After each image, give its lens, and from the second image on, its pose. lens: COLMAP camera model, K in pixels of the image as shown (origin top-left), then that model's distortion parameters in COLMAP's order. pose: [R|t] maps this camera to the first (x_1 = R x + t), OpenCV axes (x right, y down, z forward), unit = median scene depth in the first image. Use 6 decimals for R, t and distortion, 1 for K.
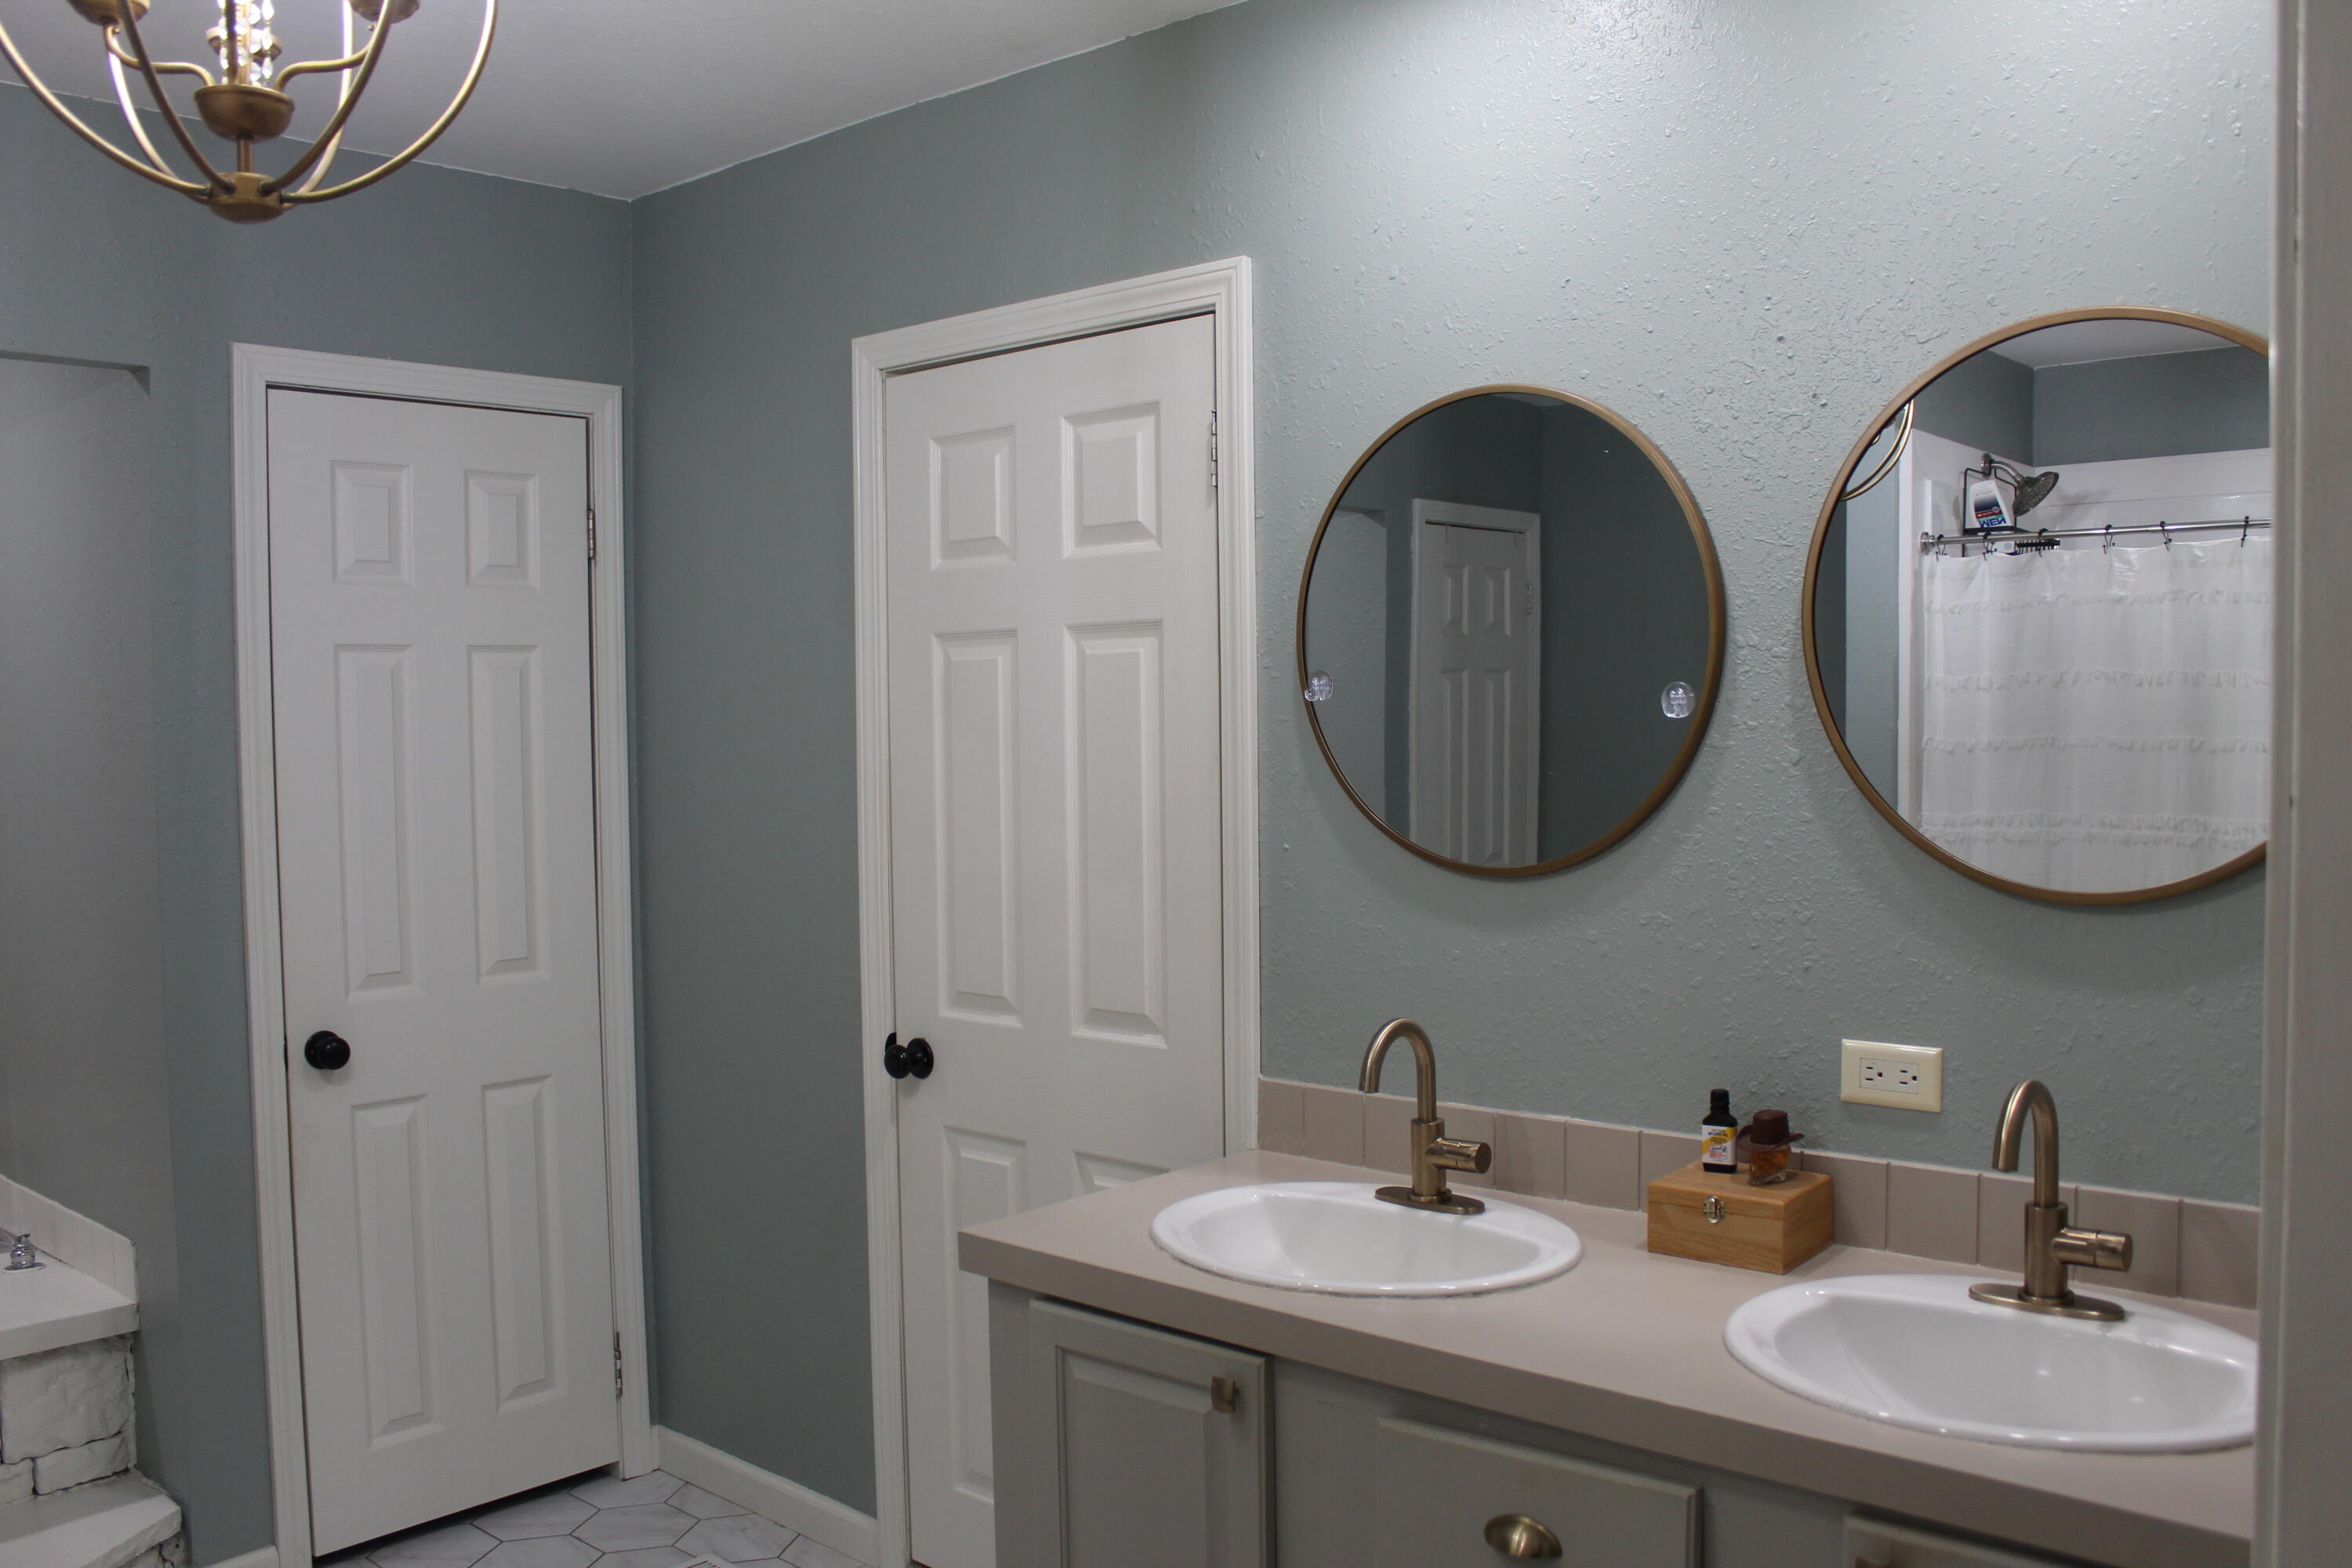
lens RADIAL K [[1981.2, 0, 1174.9], [0, 1981.2, 793.8], [0, 0, 1]] dist [-0.154743, 0.124139]
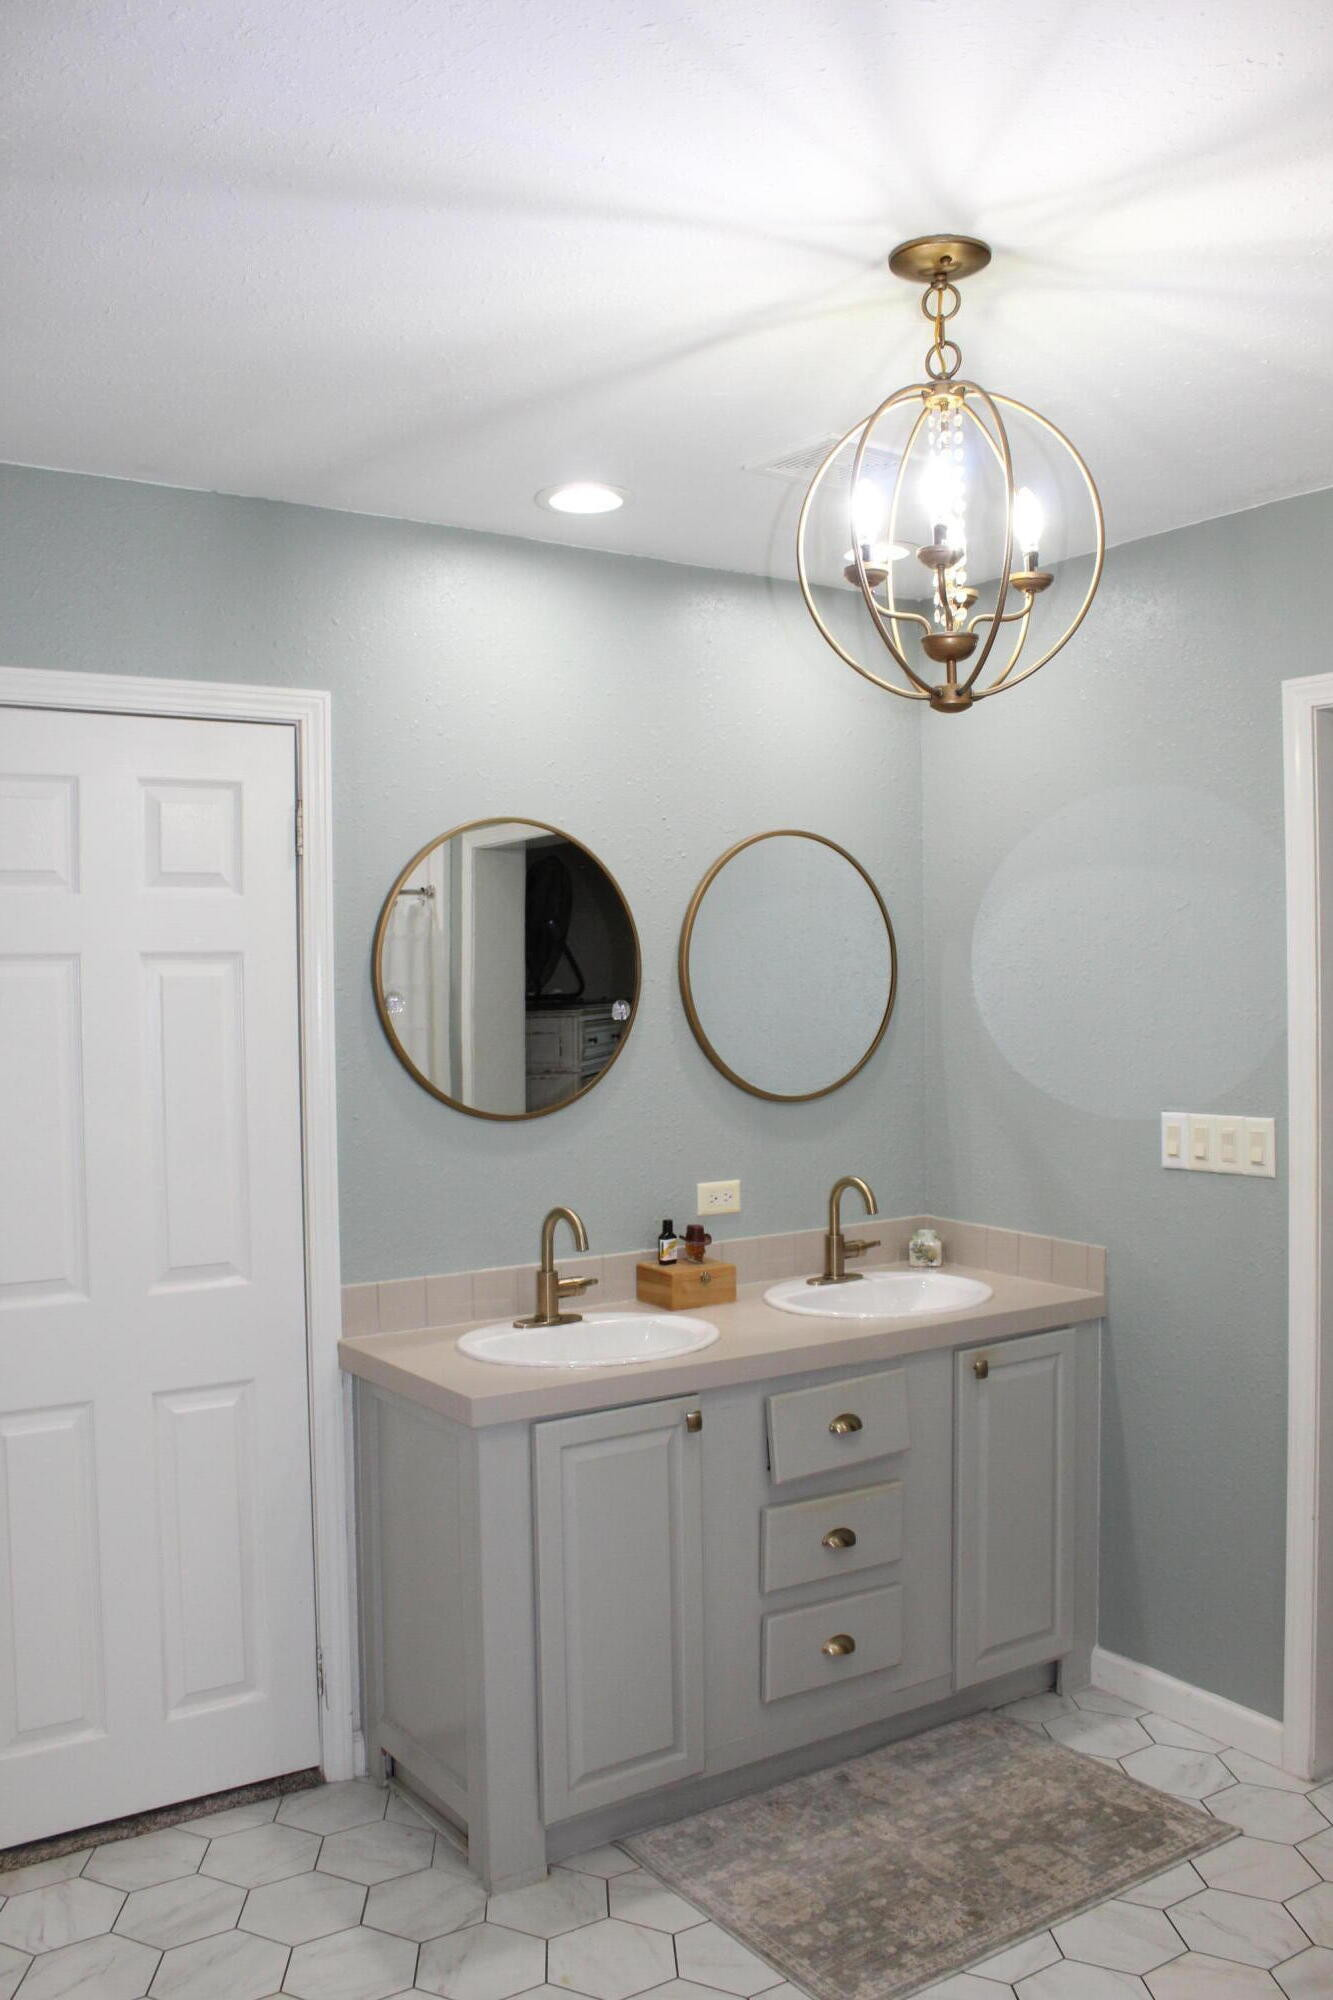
lens RADIAL K [[1684.7, 0, 664.4], [0, 1684.7, 990.4], [0, 0, 1]] dist [-0.154743, 0.124139]
pose [[0.260212, 0.003699, 0.965544, -1.183357], [0.050507, 0.998571, -0.017437, -0.035555], [-0.964230, 0.053304, 0.259654, 0.542773]]
